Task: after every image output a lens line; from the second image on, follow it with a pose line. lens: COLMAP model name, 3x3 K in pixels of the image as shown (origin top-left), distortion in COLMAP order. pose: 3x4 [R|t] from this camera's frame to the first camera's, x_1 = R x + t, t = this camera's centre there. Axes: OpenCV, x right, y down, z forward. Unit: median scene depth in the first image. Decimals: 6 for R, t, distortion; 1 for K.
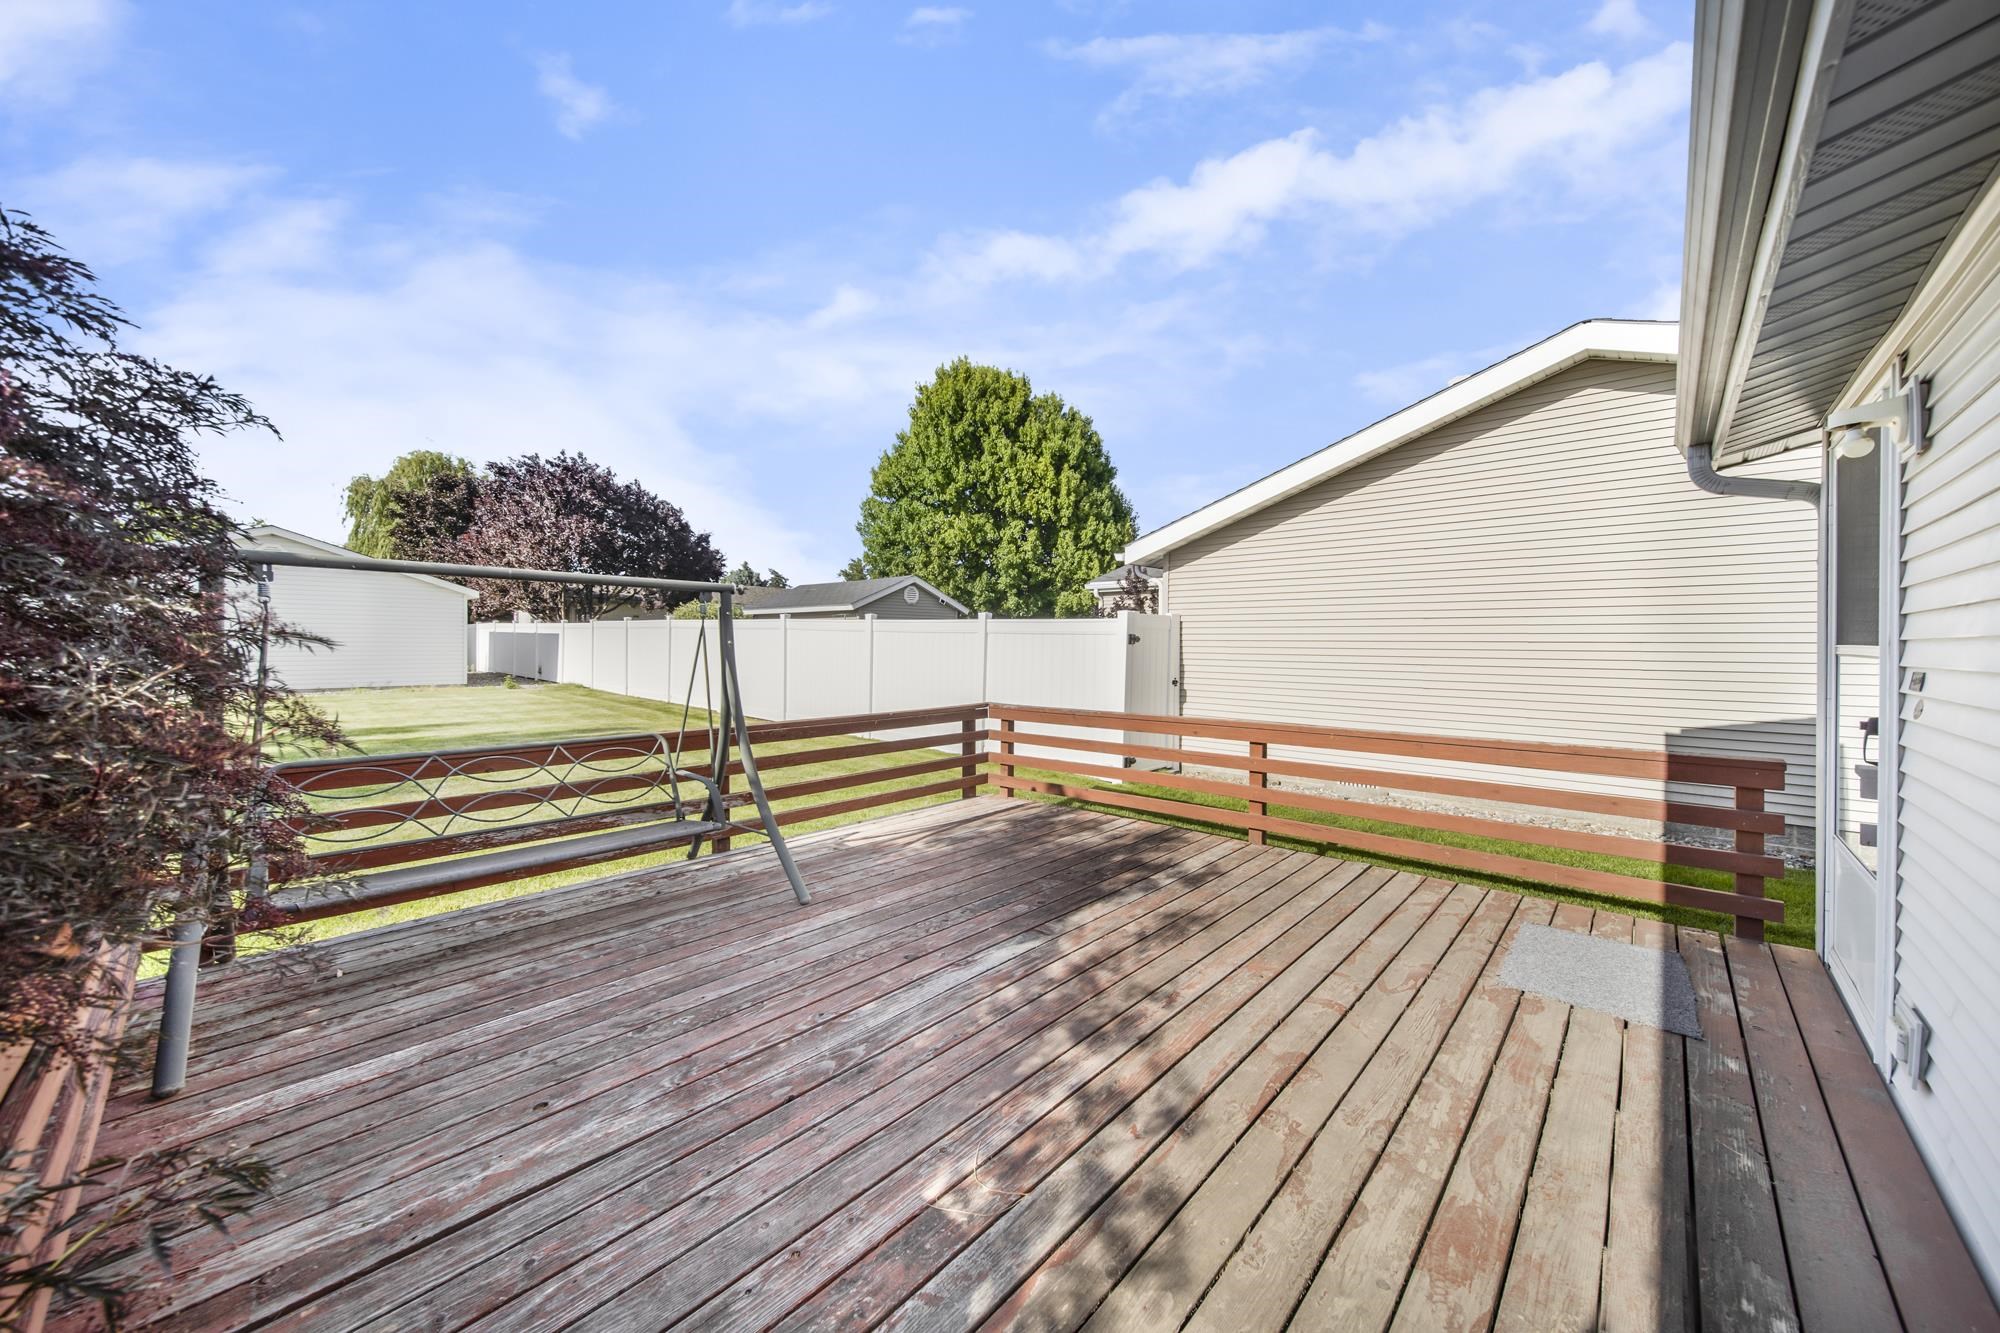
lens RADIAL K [[712.2, 0, 1004.3], [0, 712.2, 648.7], [0, 0, 1]] dist [0.000654, 0.000205]
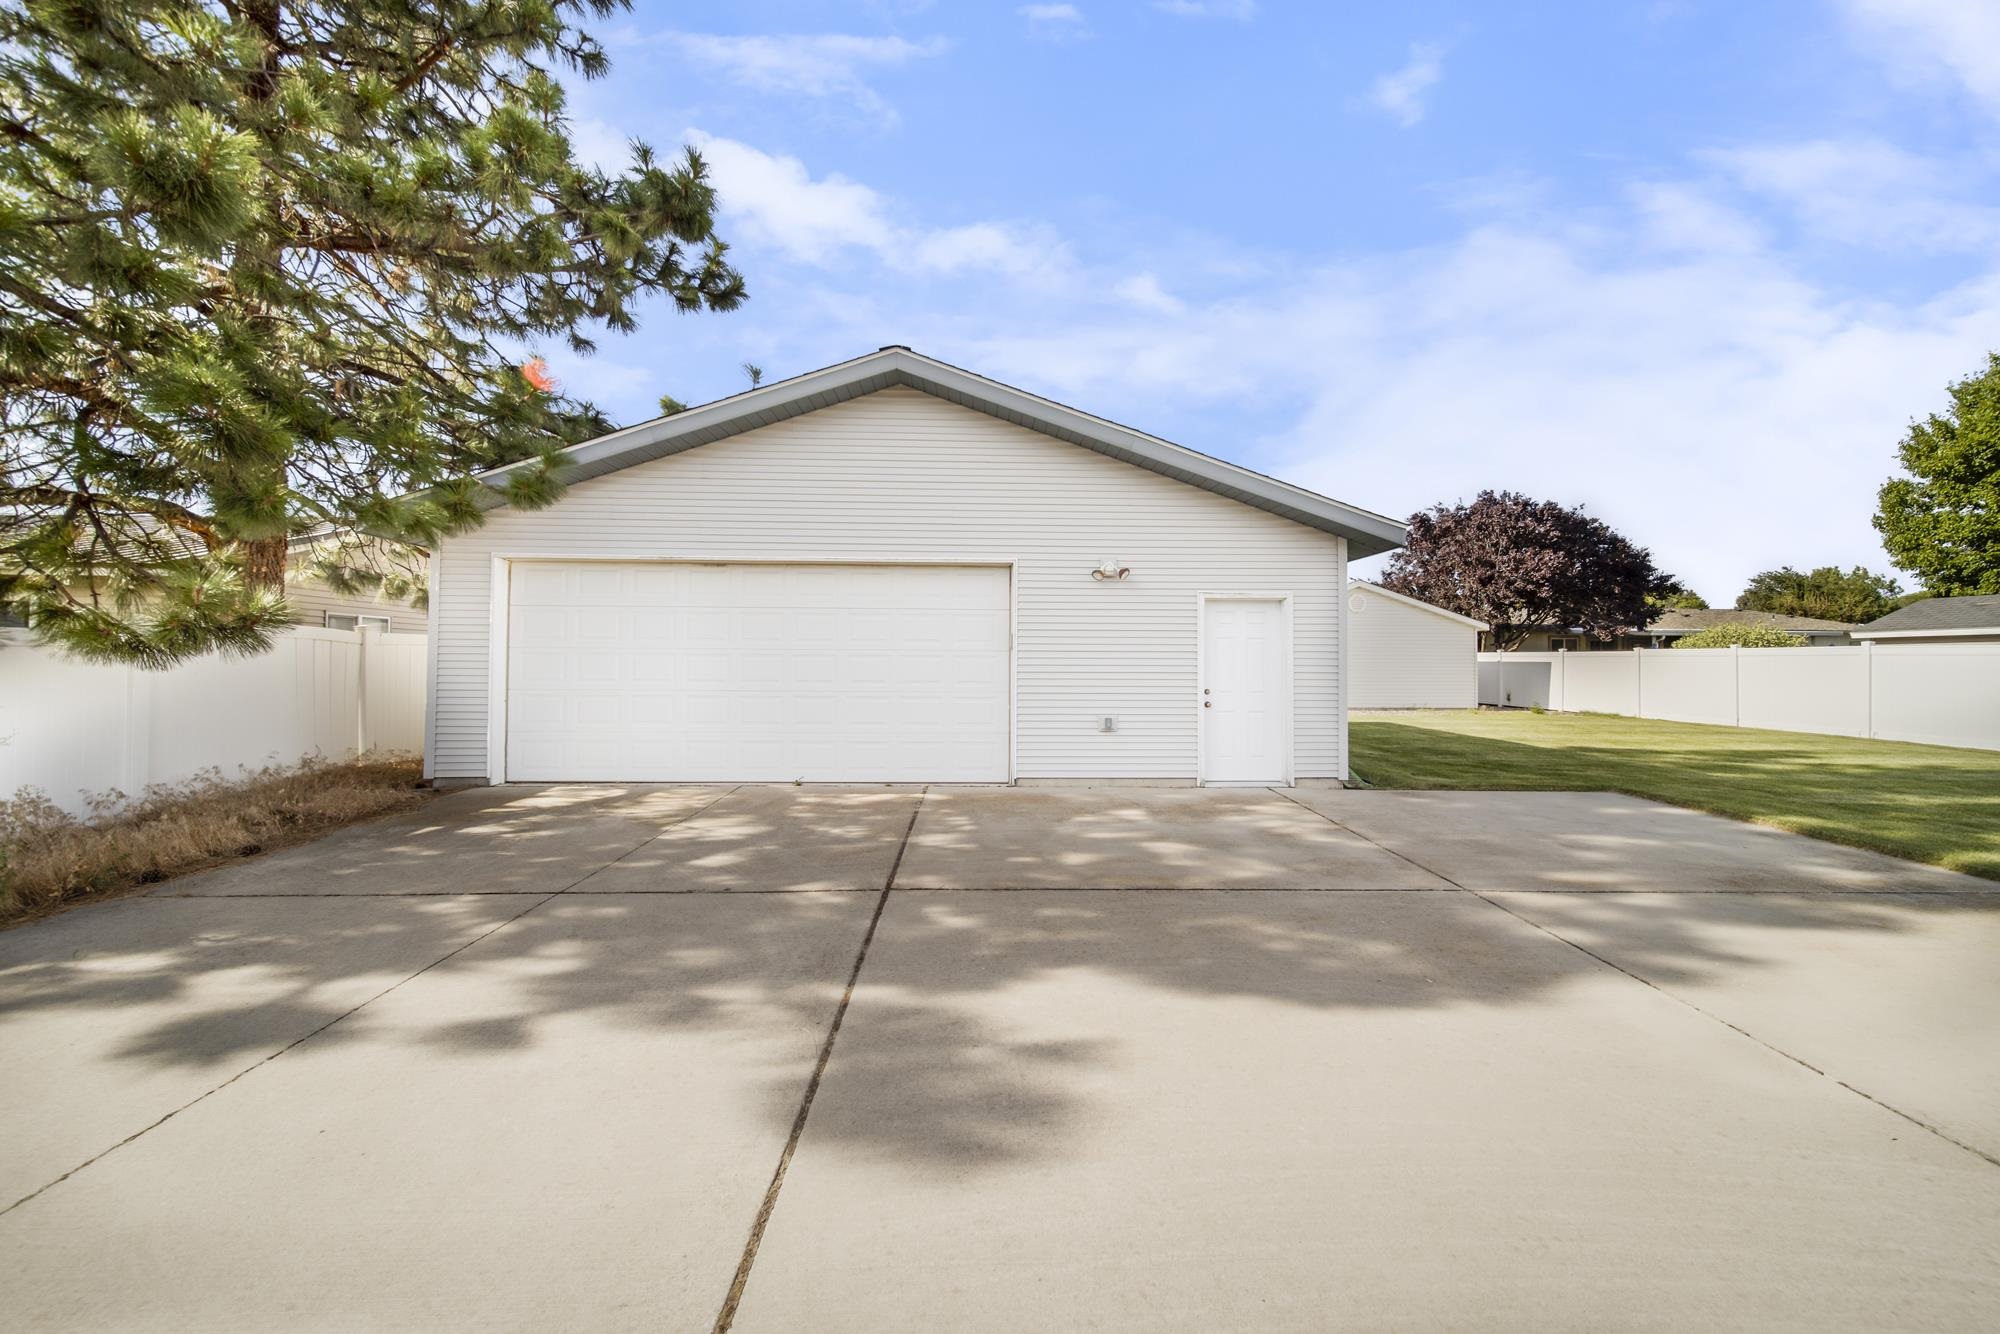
lens RADIAL K [[712.2, 0, 1004.3], [0, 712.2, 649.2], [0, 0, 1]] dist [0.000654, 0.000205]
pose [[0.709557, -0.013501, -0.704519, -0.382900], [-0.016257, 0.999237, -0.035523, 0.007914], [0.704461, 0.036659, 0.708796, -0.222599]]
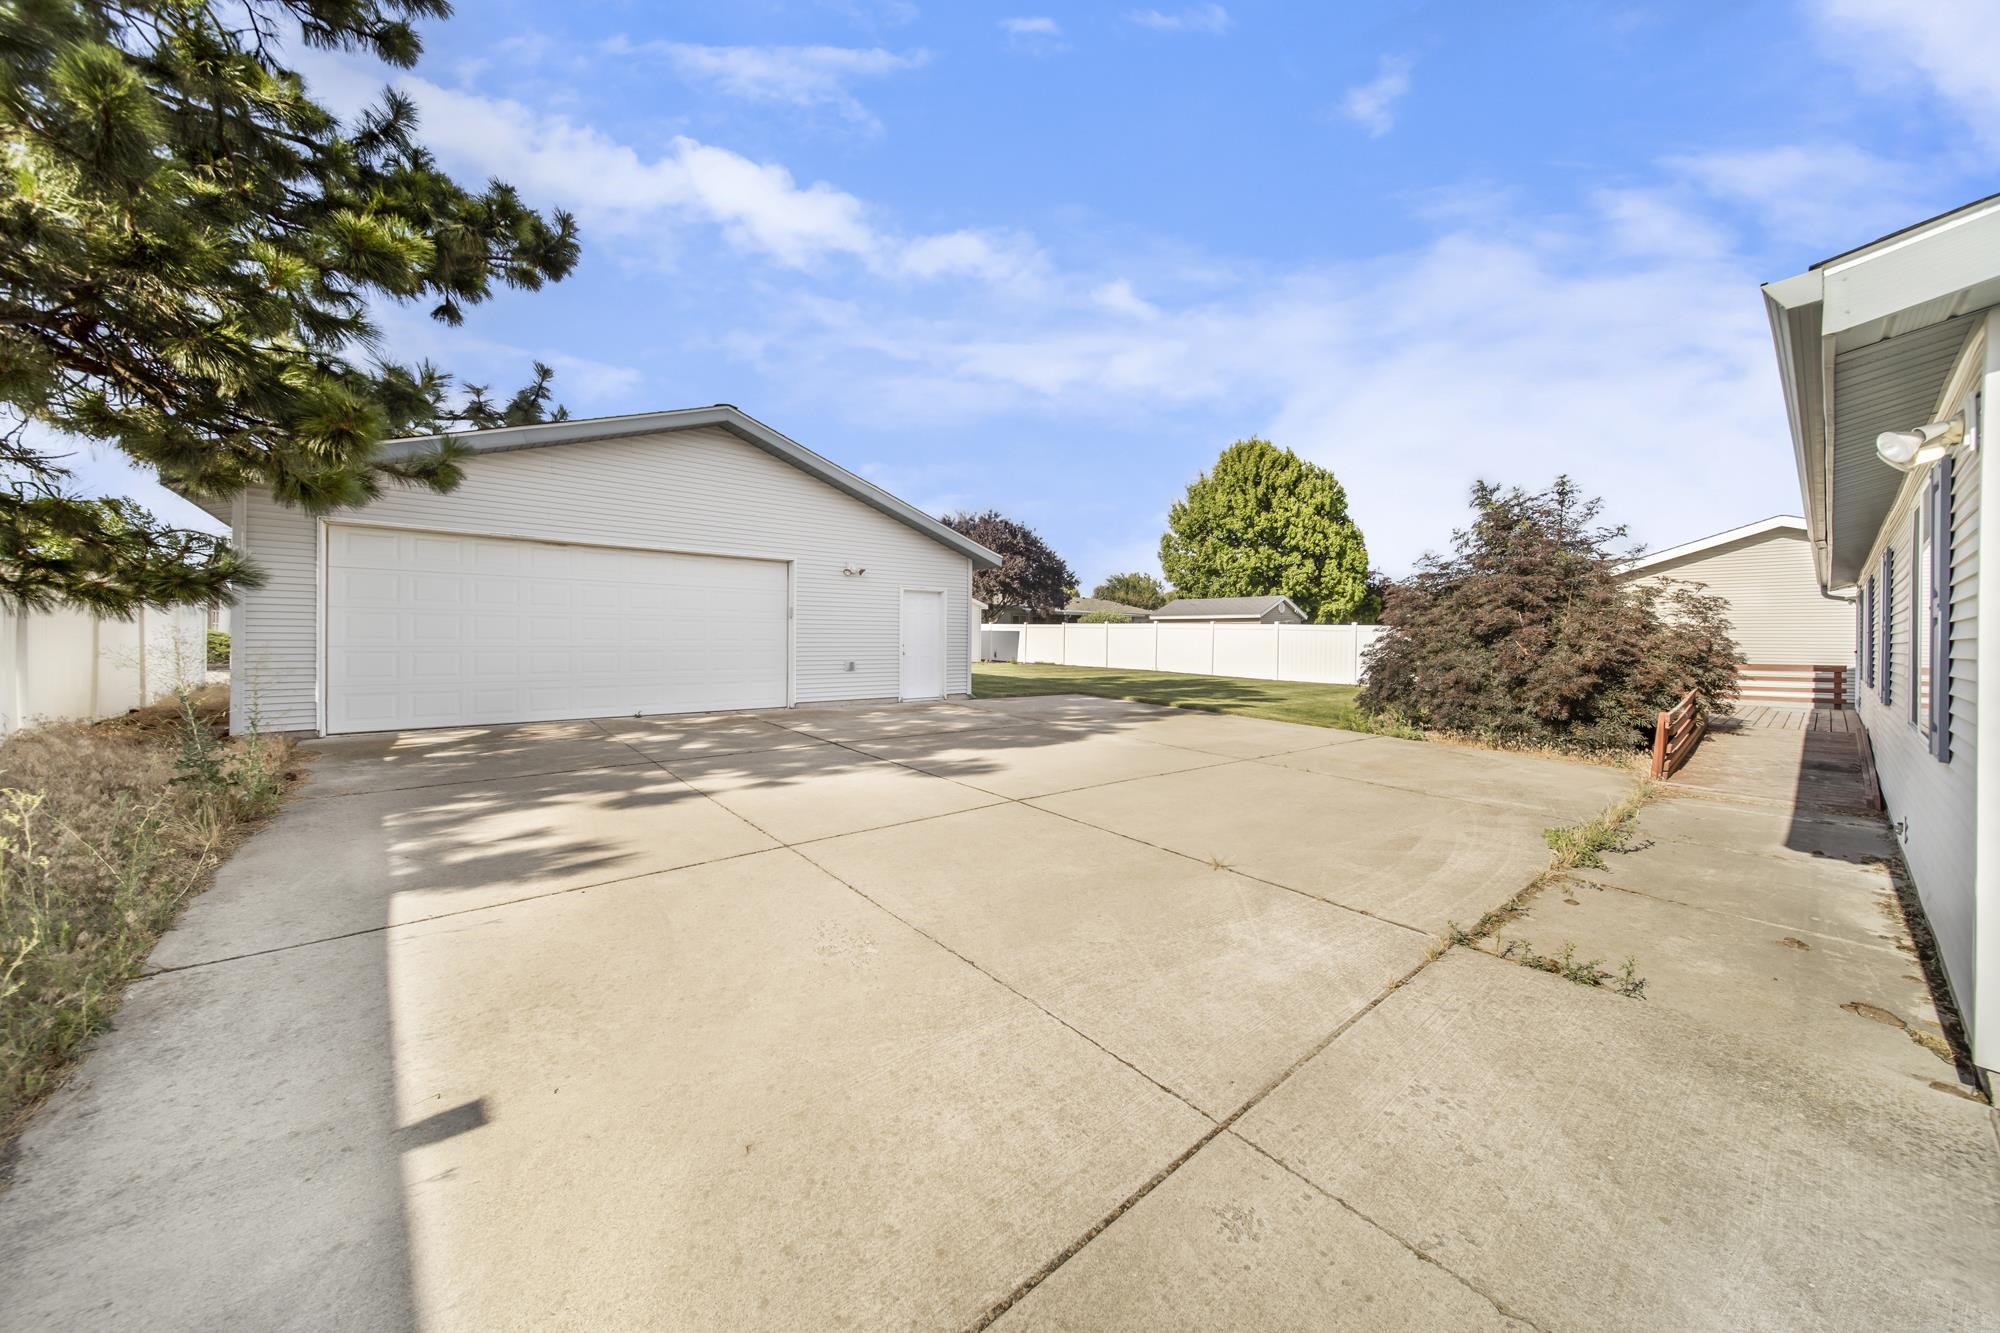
lens RADIAL K [[712.2, 0, 1004.3], [0, 712.2, 648.7], [0, 0, 1]] dist [0.000654, 0.000205]
pose [[0.994590, 0.013607, -0.102987, -0.412354], [-0.013571, 0.999907, 0.001052, 0.014595], [0.102992, 0.000351, 0.994682, -0.447543]]
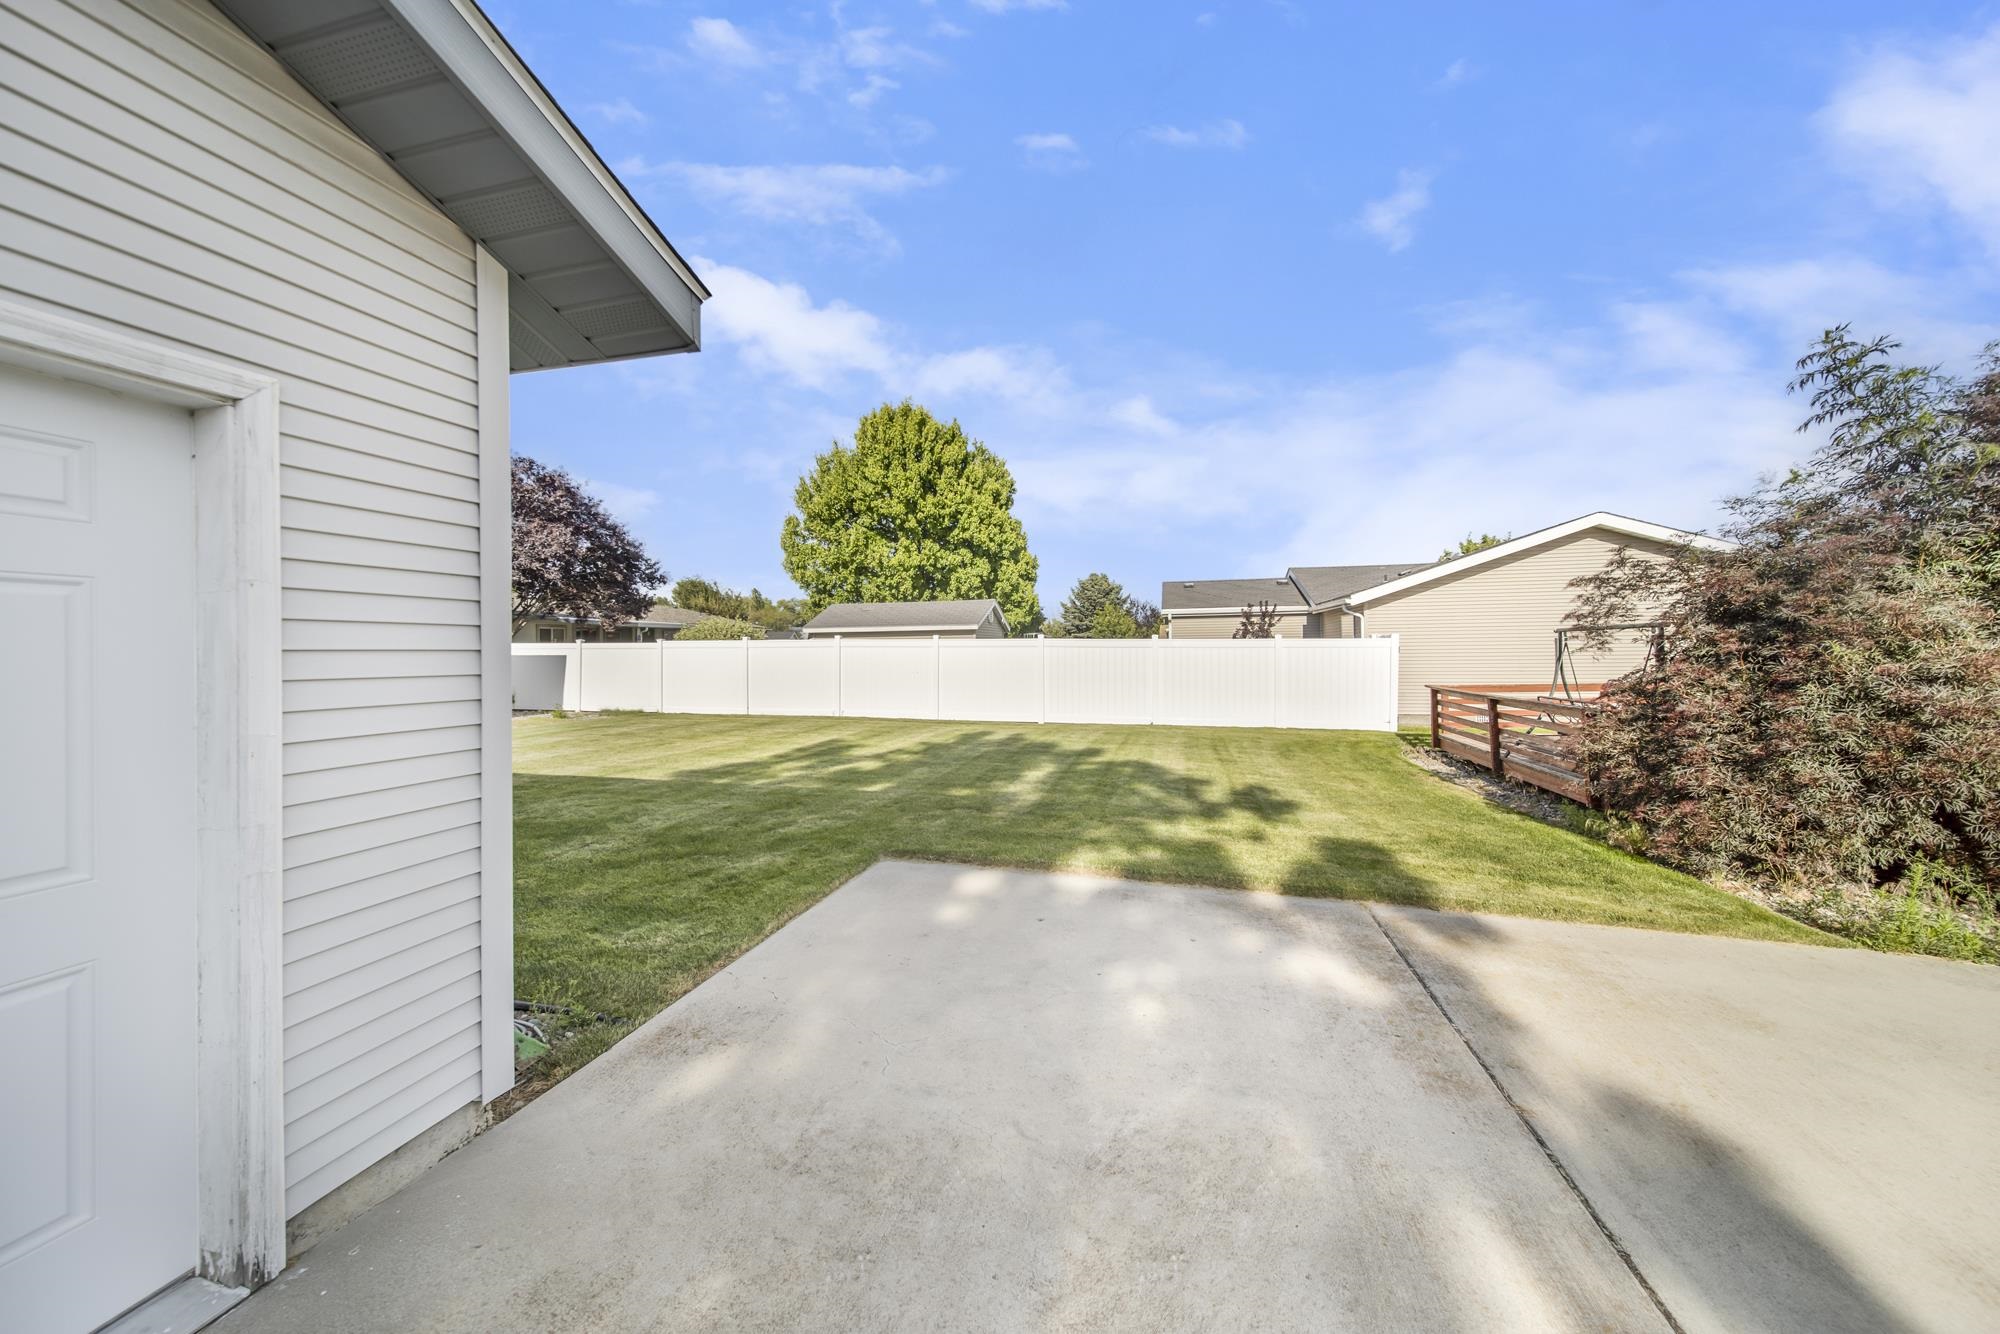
lens RADIAL K [[712.2, 0, 1004.3], [0, 712.2, 649.2], [0, 0, 1]] dist [0.000654, 0.000205]
pose [[0.872058, -0.006860, 0.489355, -0.483133], [0.018440, 0.999652, -0.018848, -0.001052], [-0.489055, 0.025460, 0.871881, -0.013947]]
